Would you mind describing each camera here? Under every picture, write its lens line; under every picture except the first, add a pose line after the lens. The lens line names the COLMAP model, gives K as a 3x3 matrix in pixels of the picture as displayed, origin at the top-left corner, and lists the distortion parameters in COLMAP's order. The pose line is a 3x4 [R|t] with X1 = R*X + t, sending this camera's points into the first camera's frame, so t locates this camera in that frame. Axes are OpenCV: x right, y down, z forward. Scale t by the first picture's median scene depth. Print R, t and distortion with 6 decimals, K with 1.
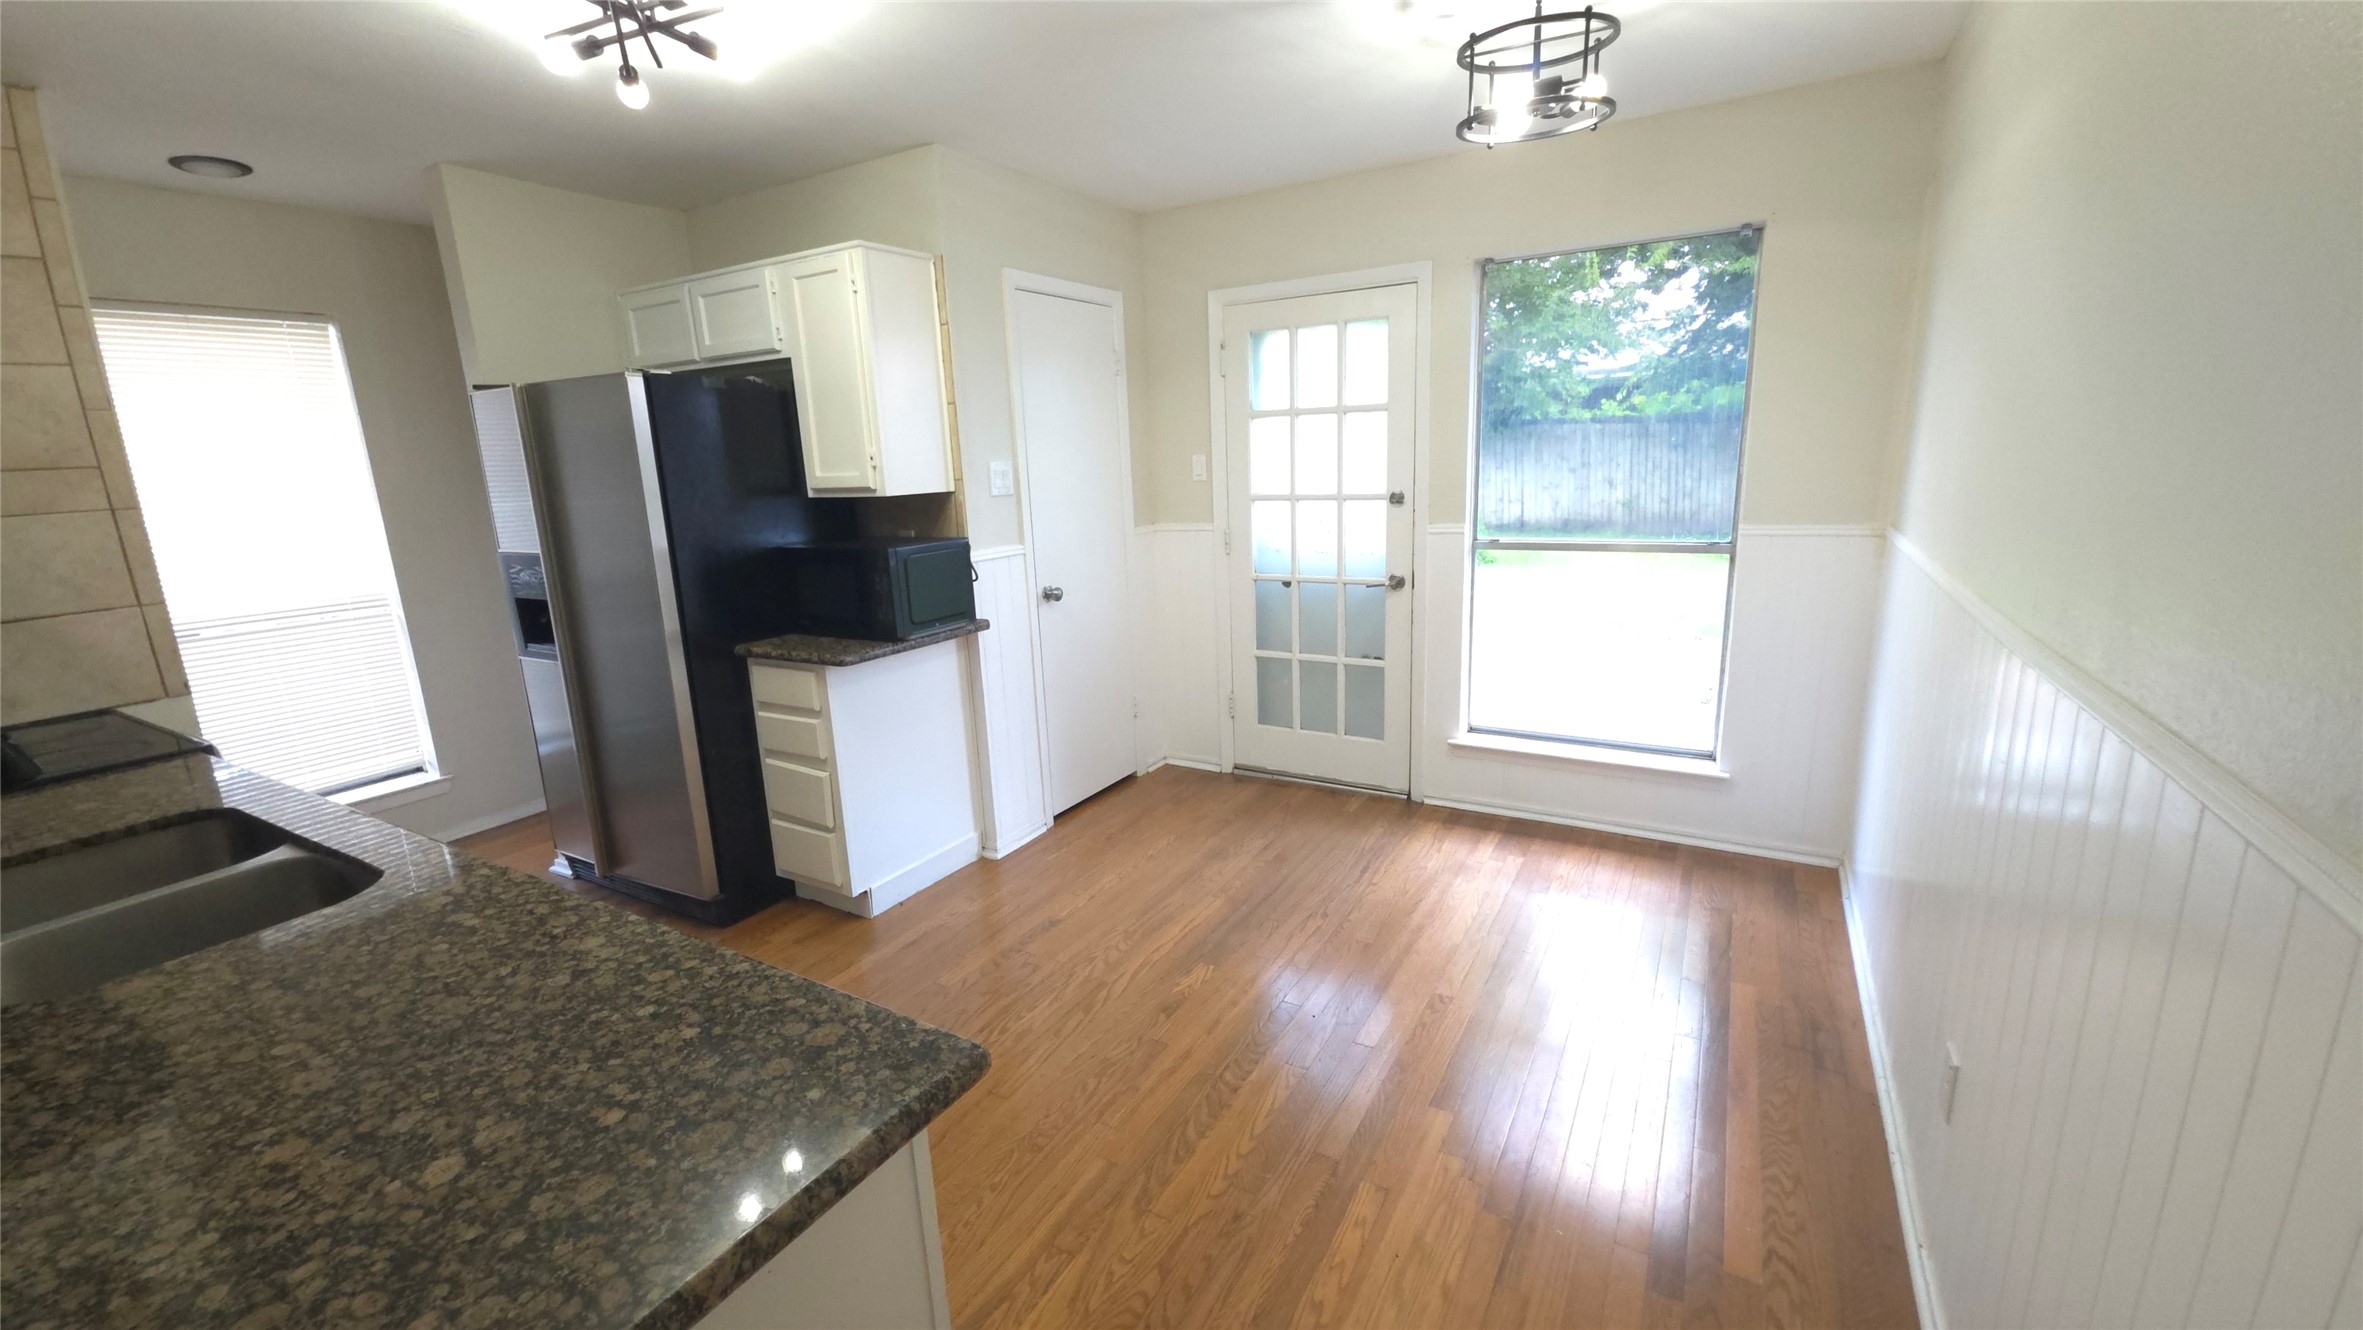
lens RADIAL K [[935.0, 0, 1178.3], [0, 935.0, 654.7], [0, 0, 1]] dist [0.012826, -0.006740]
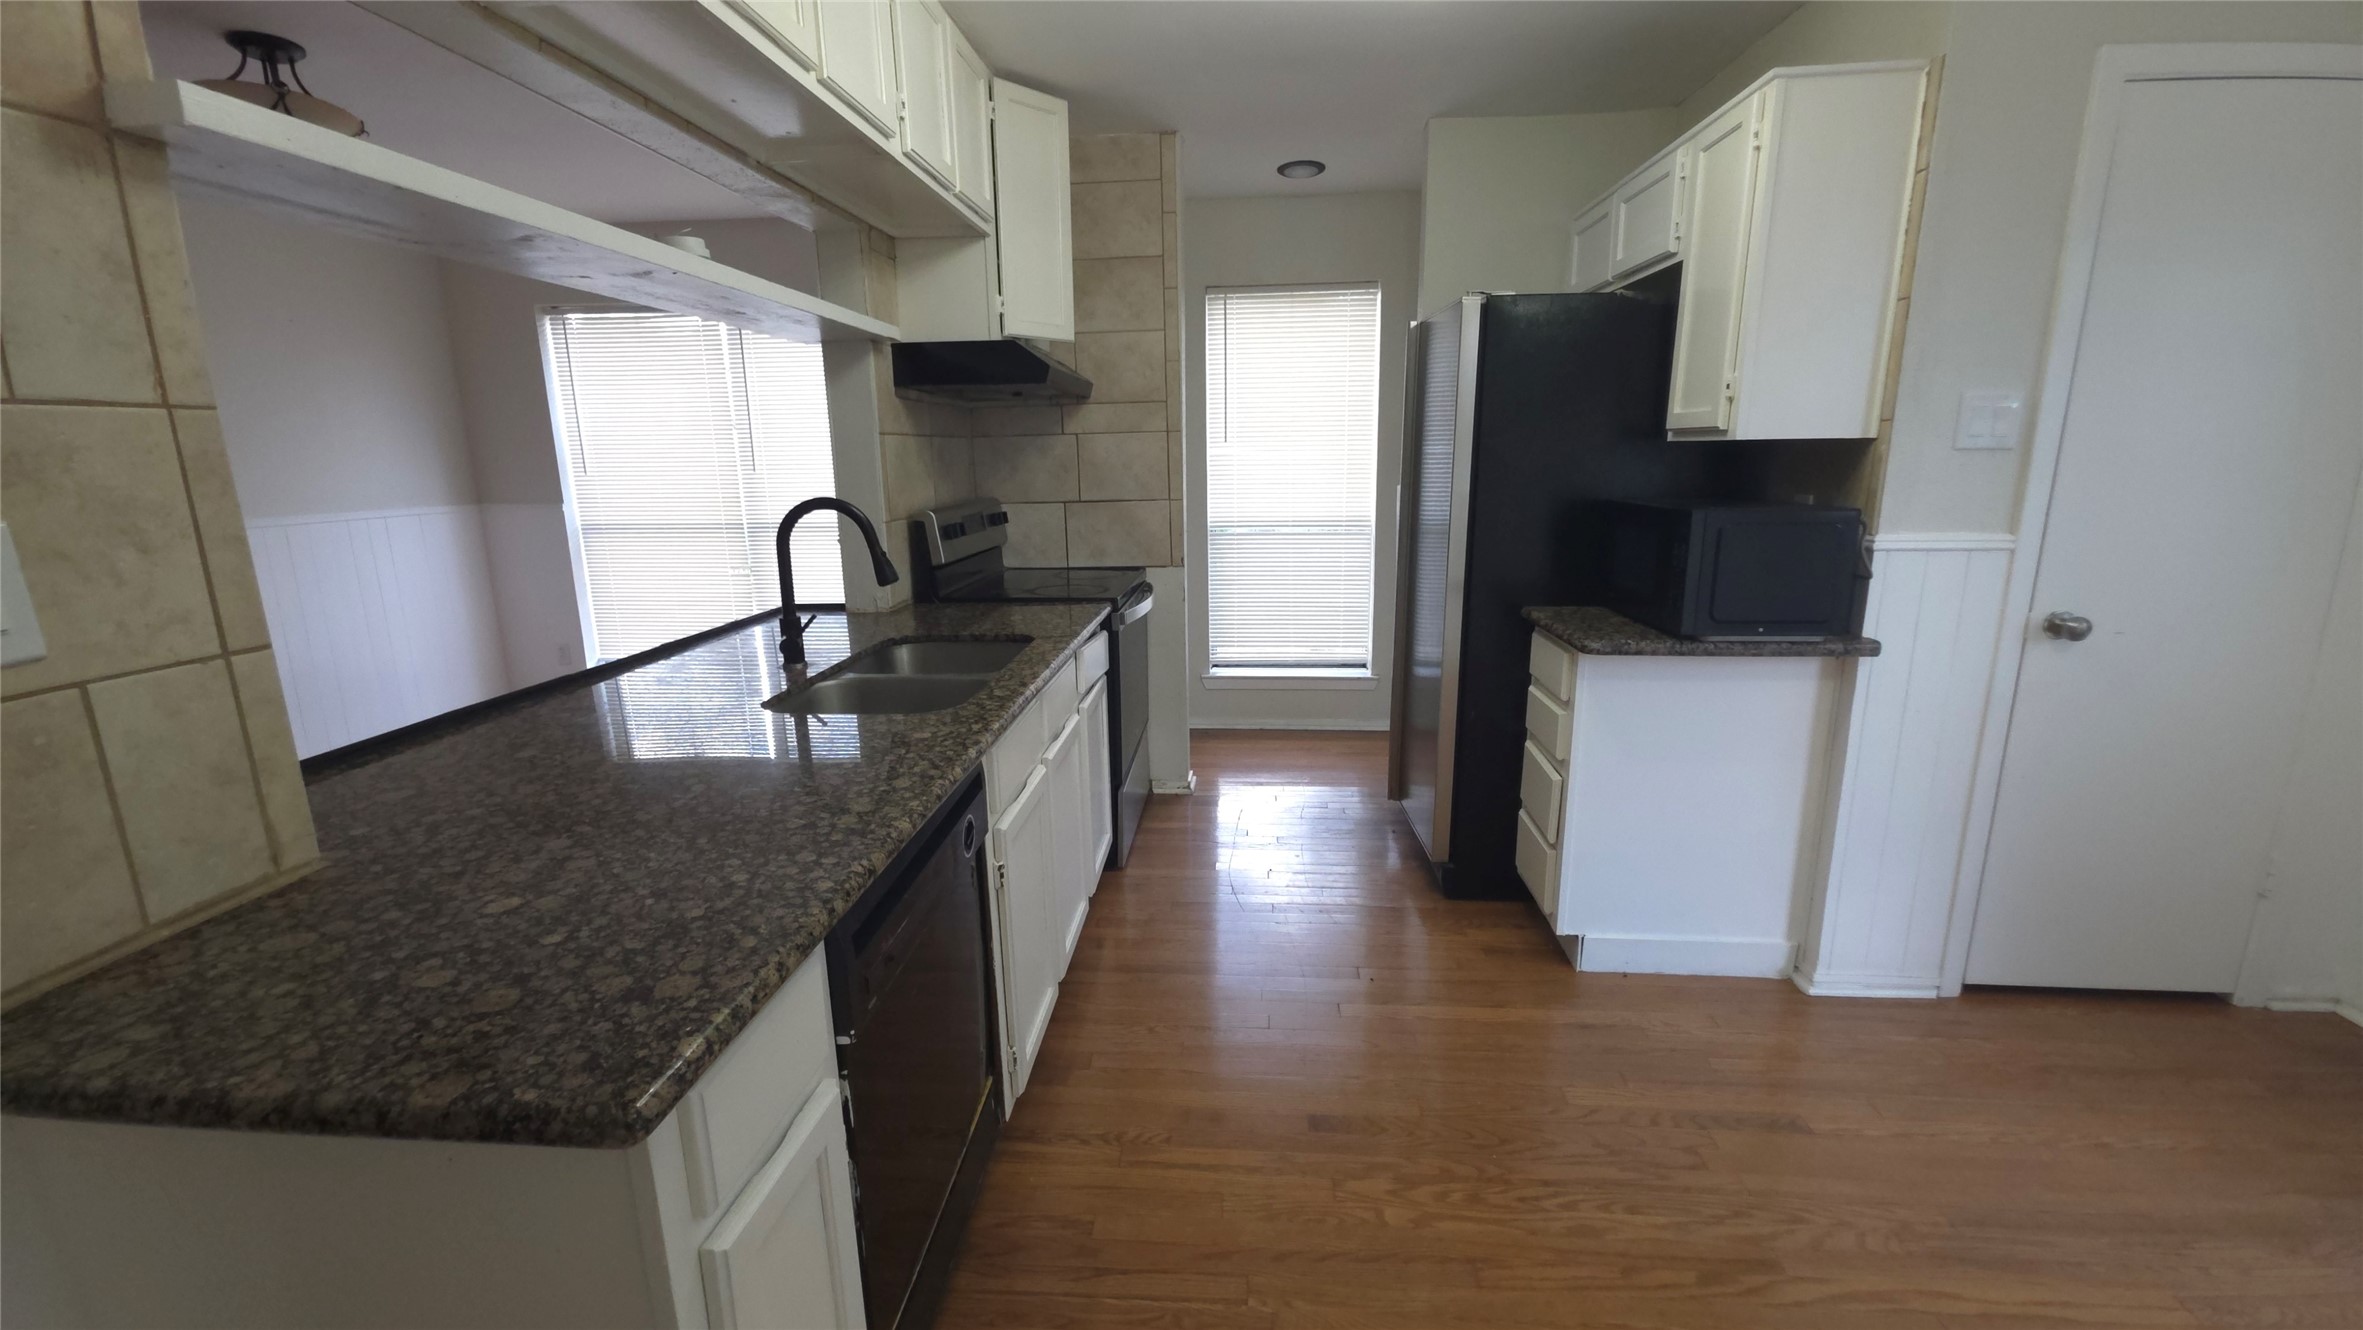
lens RADIAL K [[935.0, 0, 1178.3], [0, 935.0, 654.7], [0, 0, 1]] dist [0.012826, -0.006740]
pose [[0.435246, 0.224852, -0.871781, 0.156215], [-0.193687, 0.969023, 0.153233, -0.035665], [0.879230, 0.102159, 0.465314, 0.290700]]
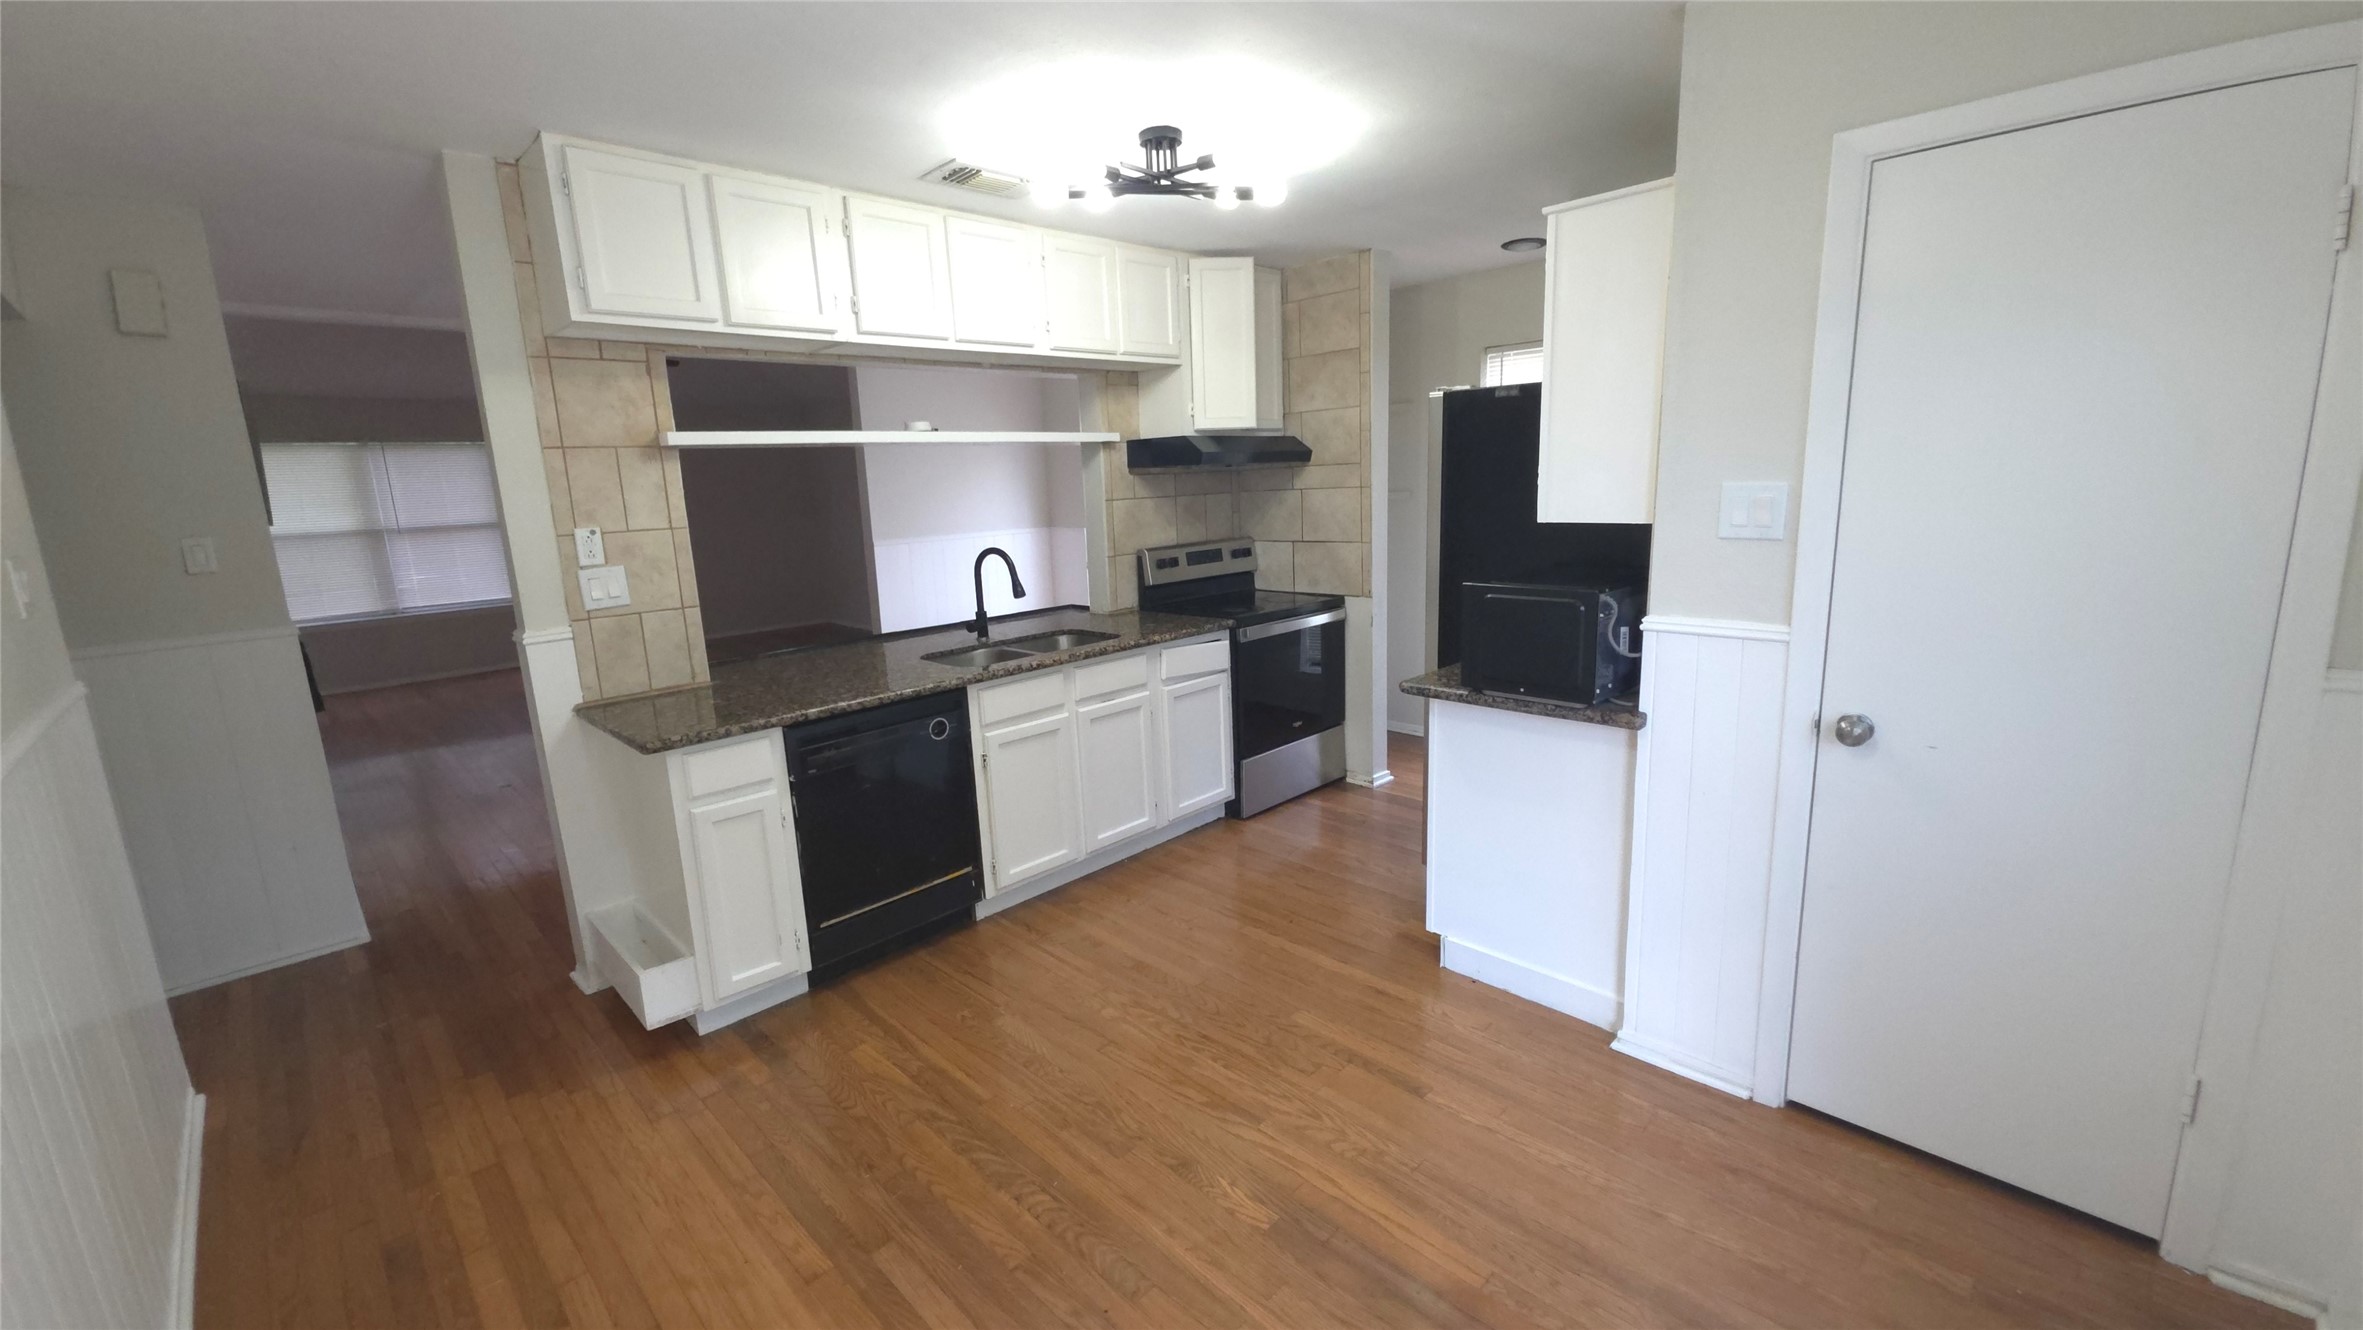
lens RADIAL K [[935.0, 0, 1178.3], [0, 935.0, 654.7], [0, 0, 1]] dist [0.012826, -0.006740]
pose [[-0.249441, 0.232872, -0.939973, 0.526454], [-0.156309, 0.948246, 0.276401, -0.223243], [0.955692, 0.215872, -0.200132, 0.839145]]
